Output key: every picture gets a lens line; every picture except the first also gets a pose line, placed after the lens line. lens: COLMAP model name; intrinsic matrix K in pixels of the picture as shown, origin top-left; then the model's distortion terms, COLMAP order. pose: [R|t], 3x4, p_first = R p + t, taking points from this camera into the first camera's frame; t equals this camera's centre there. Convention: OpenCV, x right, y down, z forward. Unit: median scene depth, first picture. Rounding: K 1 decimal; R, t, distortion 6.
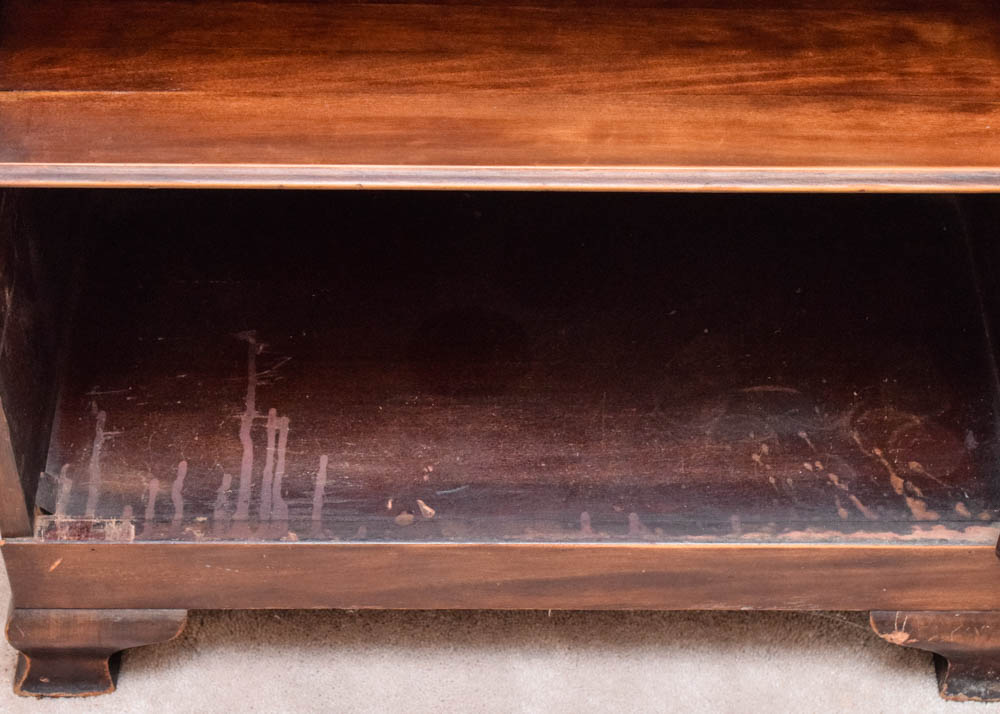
lens RADIAL K [[1819.7, 0, 500.0], [0, 1819.7, 357.1], [0, 0, 1]] dist [-0.036010, 0.000000]
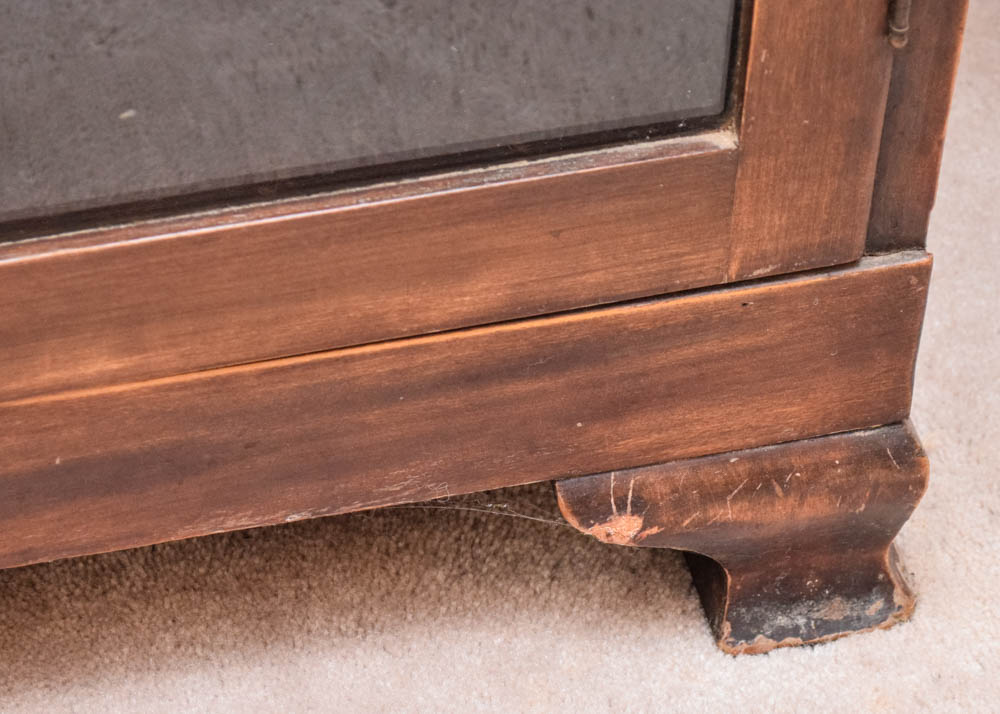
lens RADIAL K [[3124.2, 0, 500.0], [0, 3124.2, 356.9], [0, 0, 1]] dist [-0.003423, 0.000000]
pose [[0.965826, -0.156356, 0.206721, 0.025964], [0.153199, 0.987700, 0.031295, 0.076314], [-0.209071, 0.001443, 0.977899, 0.199625]]
